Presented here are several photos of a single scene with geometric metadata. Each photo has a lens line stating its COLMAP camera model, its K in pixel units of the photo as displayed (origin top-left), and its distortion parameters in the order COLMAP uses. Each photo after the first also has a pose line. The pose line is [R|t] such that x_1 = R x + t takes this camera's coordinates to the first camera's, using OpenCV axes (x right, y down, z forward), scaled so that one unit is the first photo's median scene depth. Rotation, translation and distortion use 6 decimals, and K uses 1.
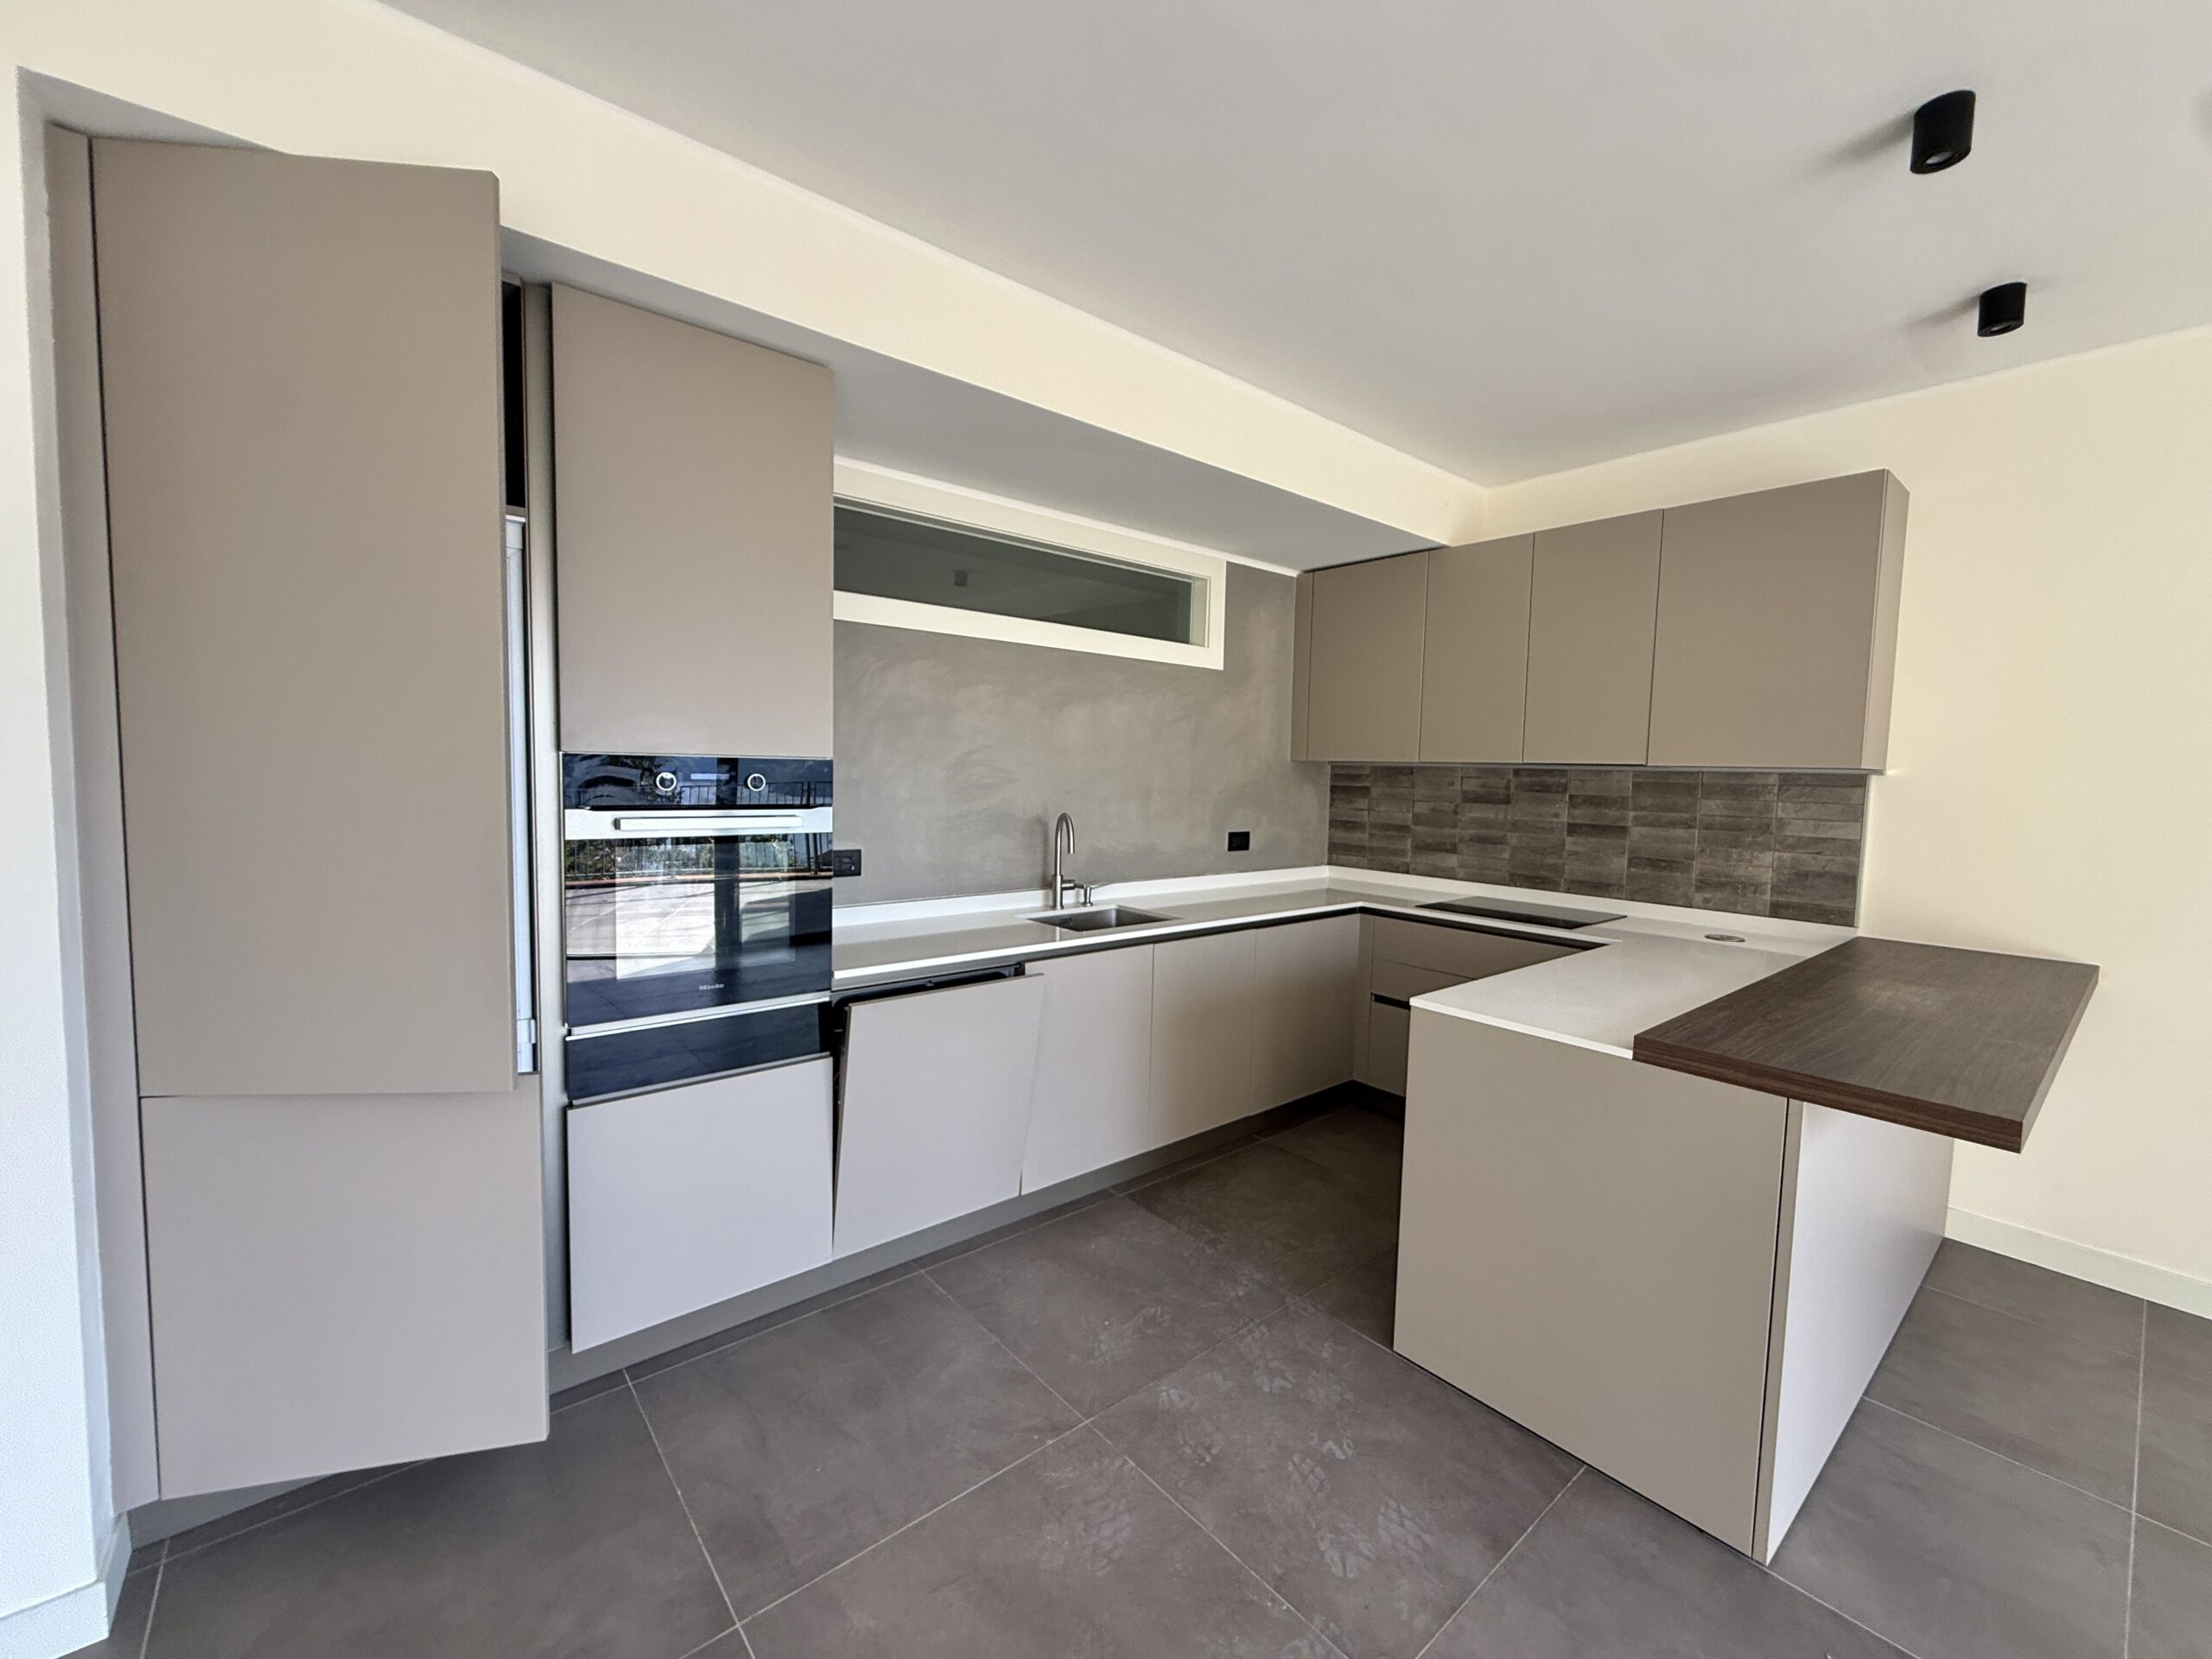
lens RADIAL K [[889.4, 0, 1106.0], [0, 889.4, 829.5], [0, 0, 1]] dist [-0.003460, -0.000238]
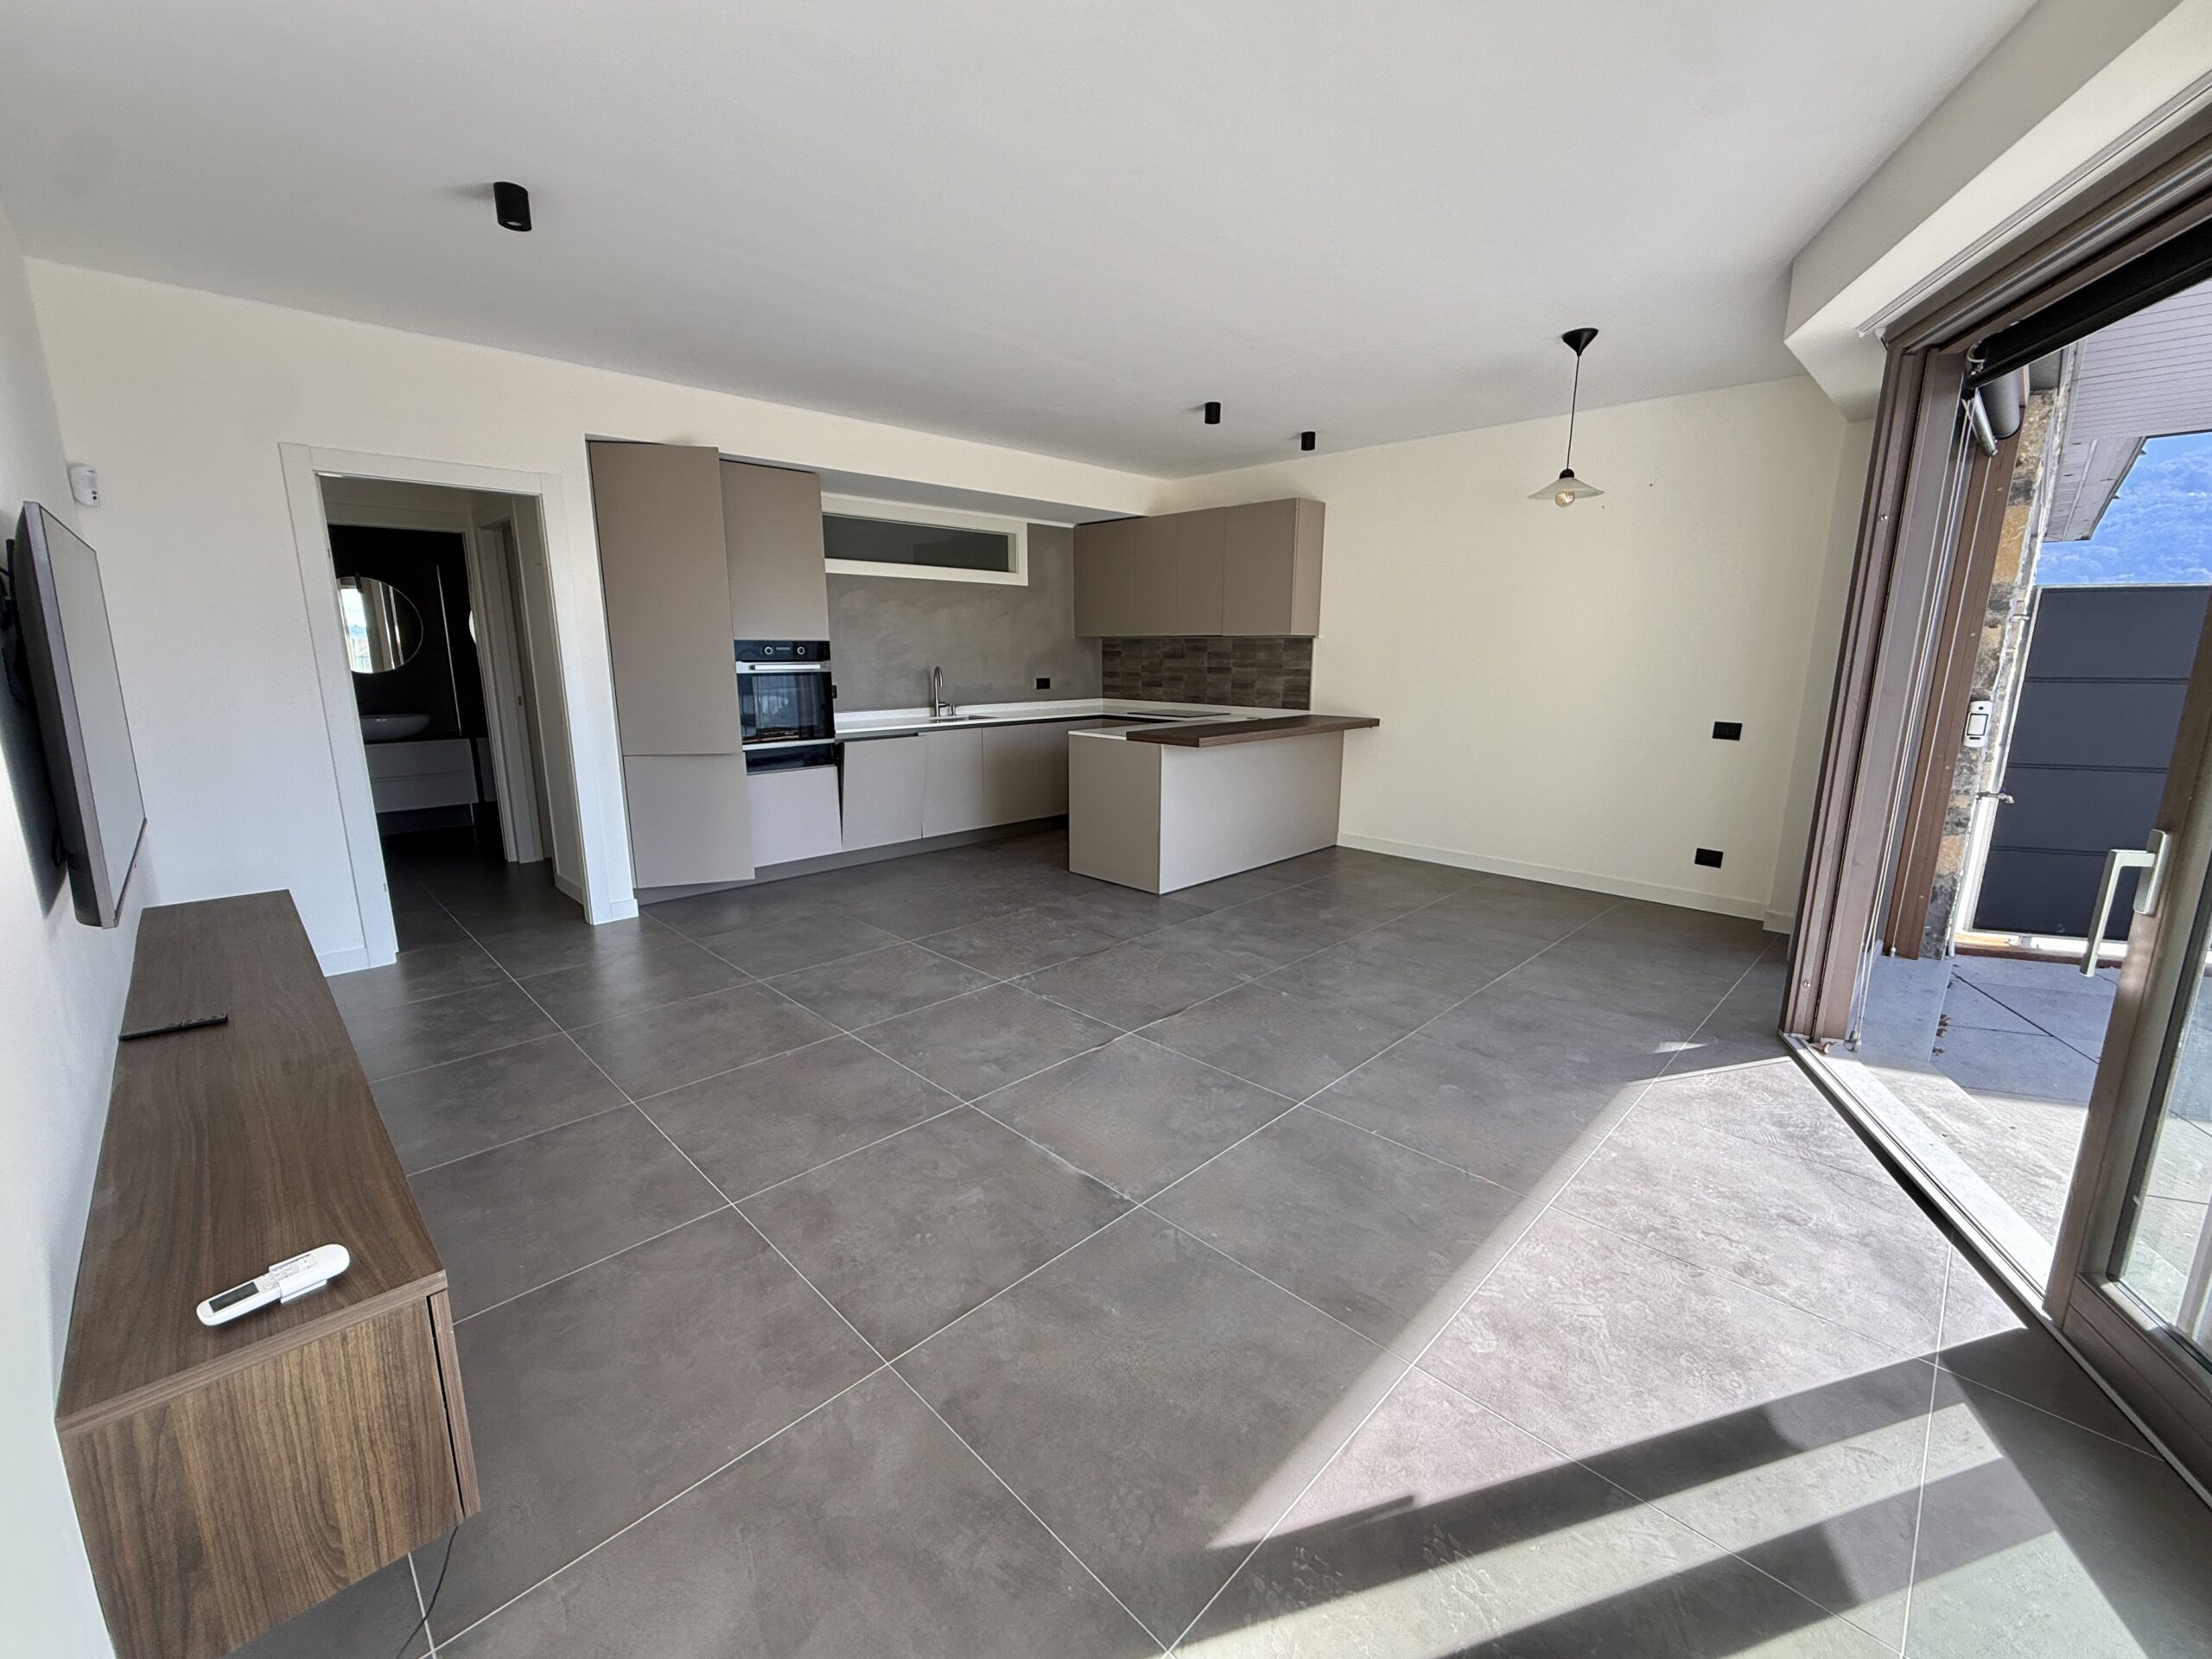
lens RADIAL K [[891.8, 0, 1096.9], [0, 891.8, 830.8], [0, 0, 1]] dist [0.001617, 0.000107]
pose [[0.997172, -0.036091, 0.065924, 0.158049], [0.026906, 0.990447, 0.135247, 0.081814], [-0.070176, -0.133090, 0.988616, -0.999913]]
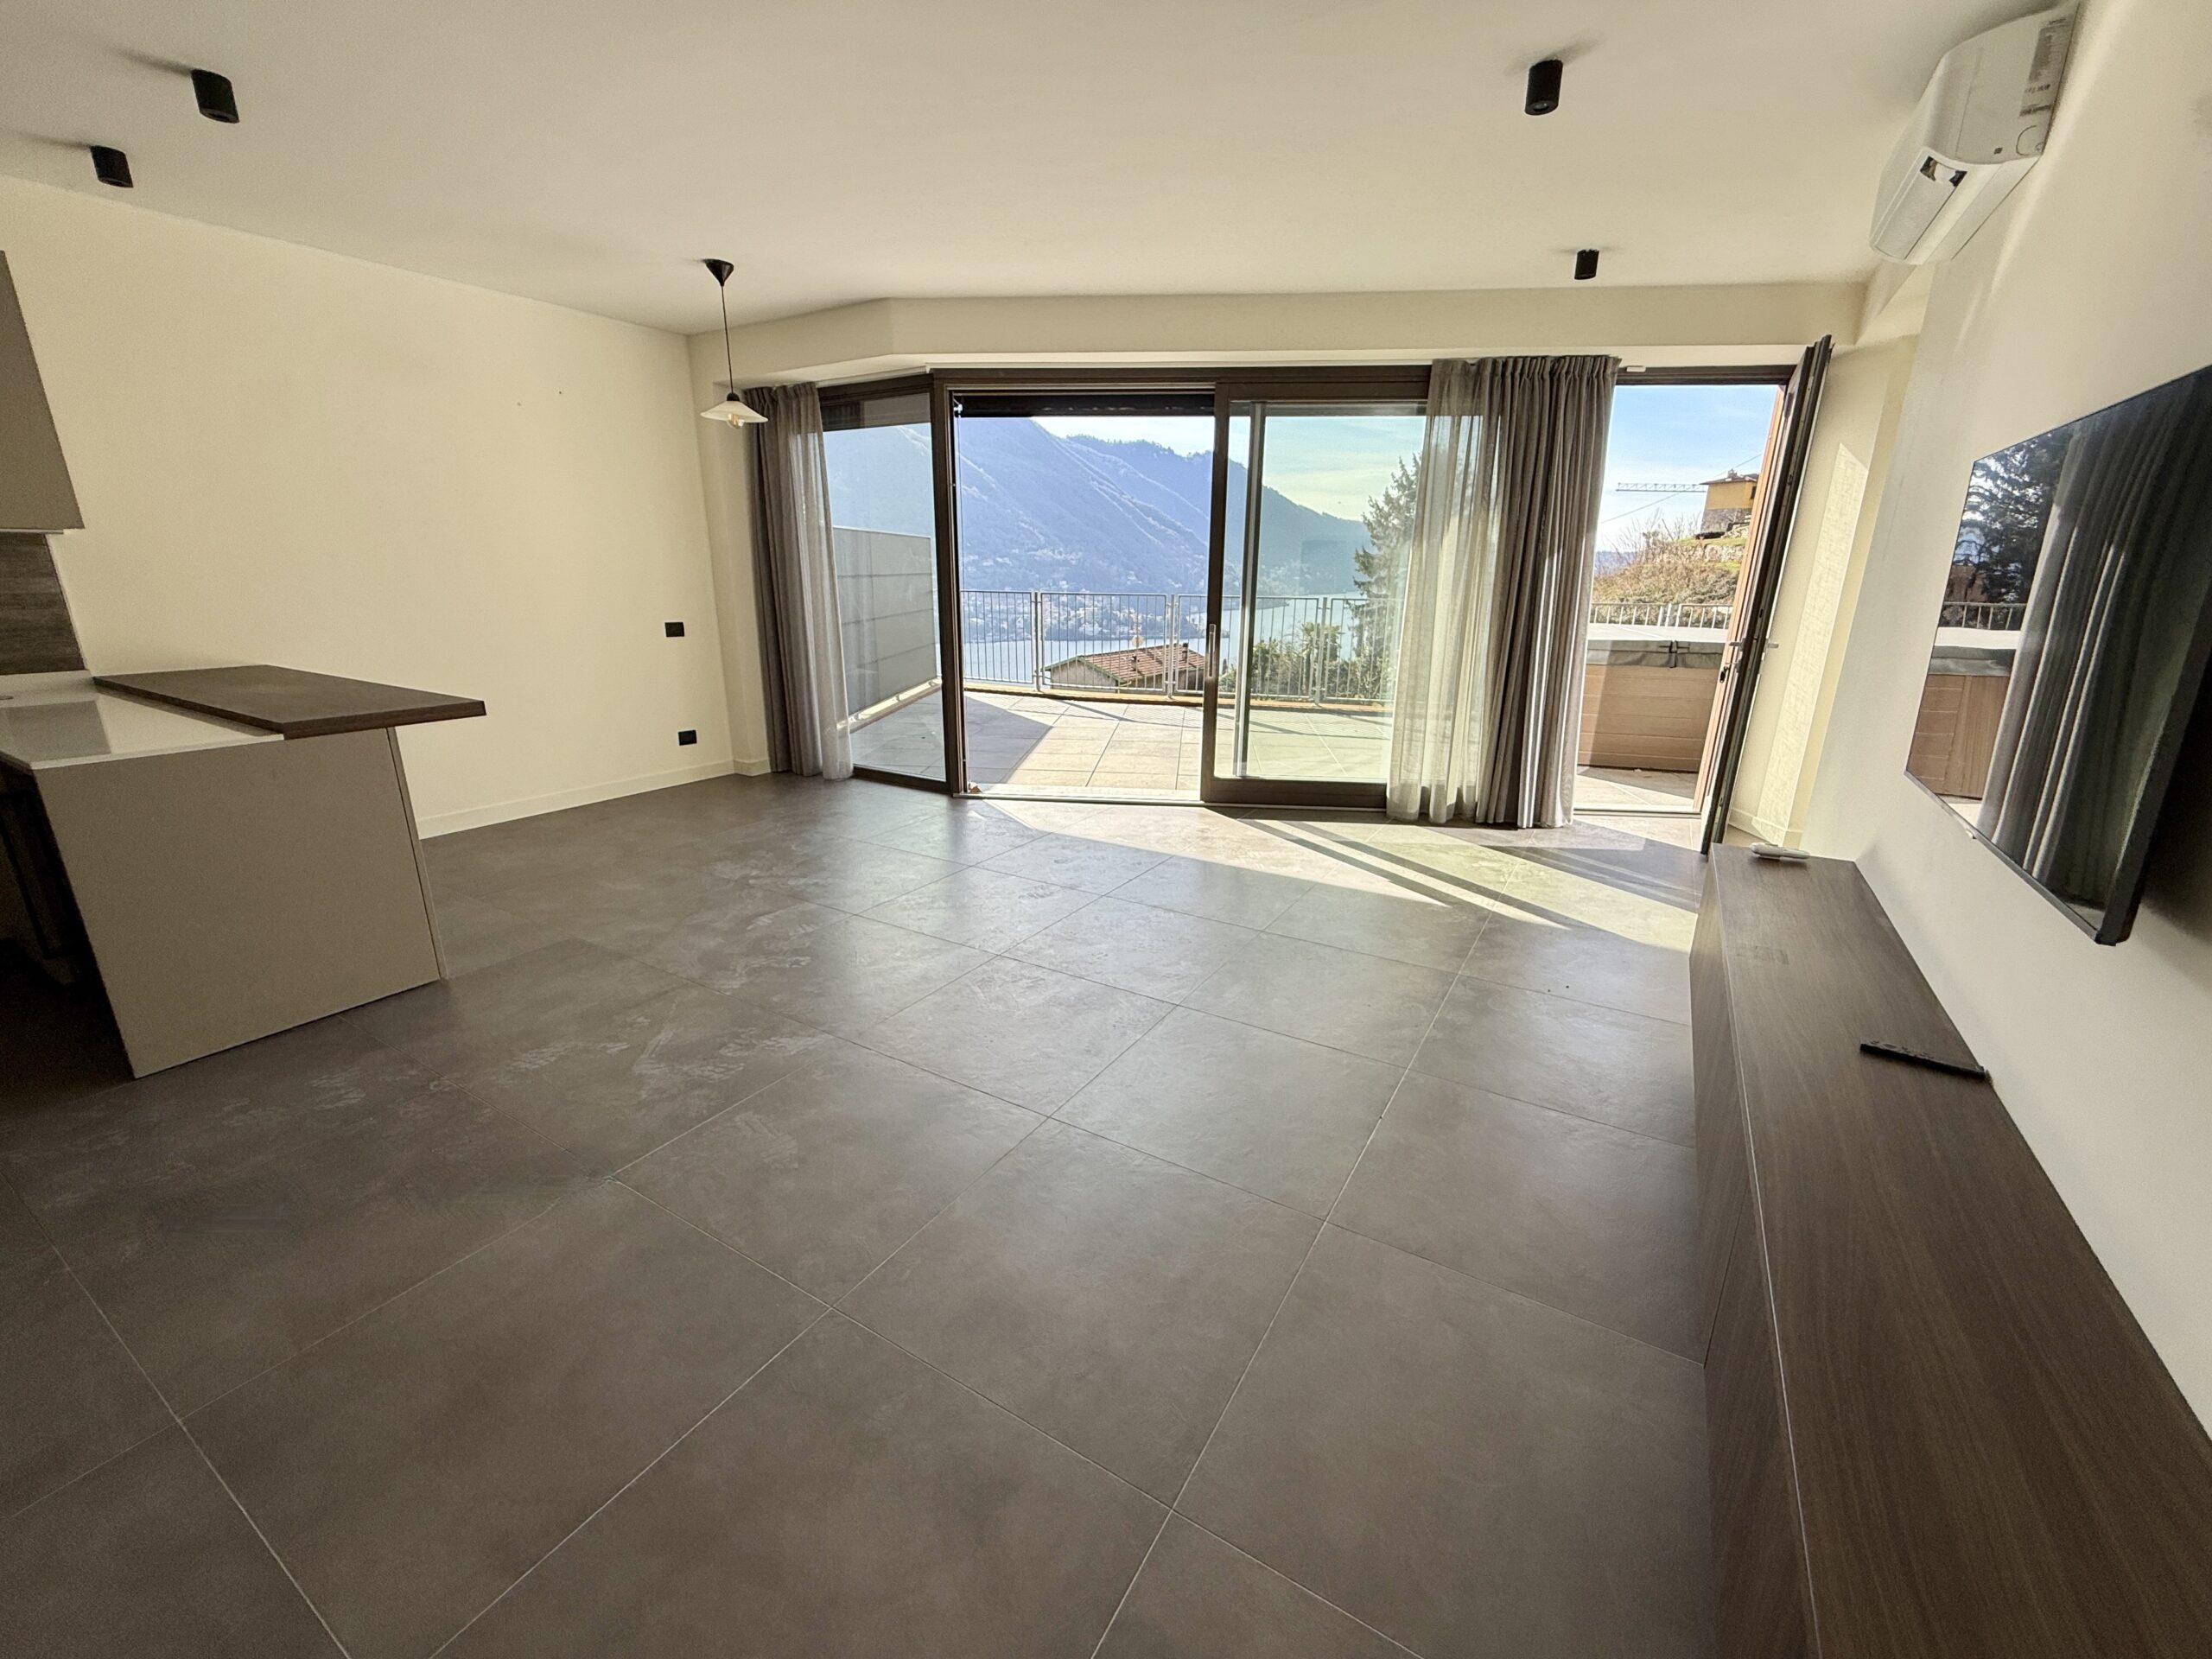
lens RADIAL K [[905.3, 0, 1106.0], [0, 905.3, 829.5], [0, 0, 1]] dist [-0.000740, 0.000095]
pose [[-0.311420, -0.292081, 0.904271, -0.638336], [0.048546, 0.945459, 0.322104, -0.008388], [-0.949032, 0.144208, -0.280255, 0.079310]]
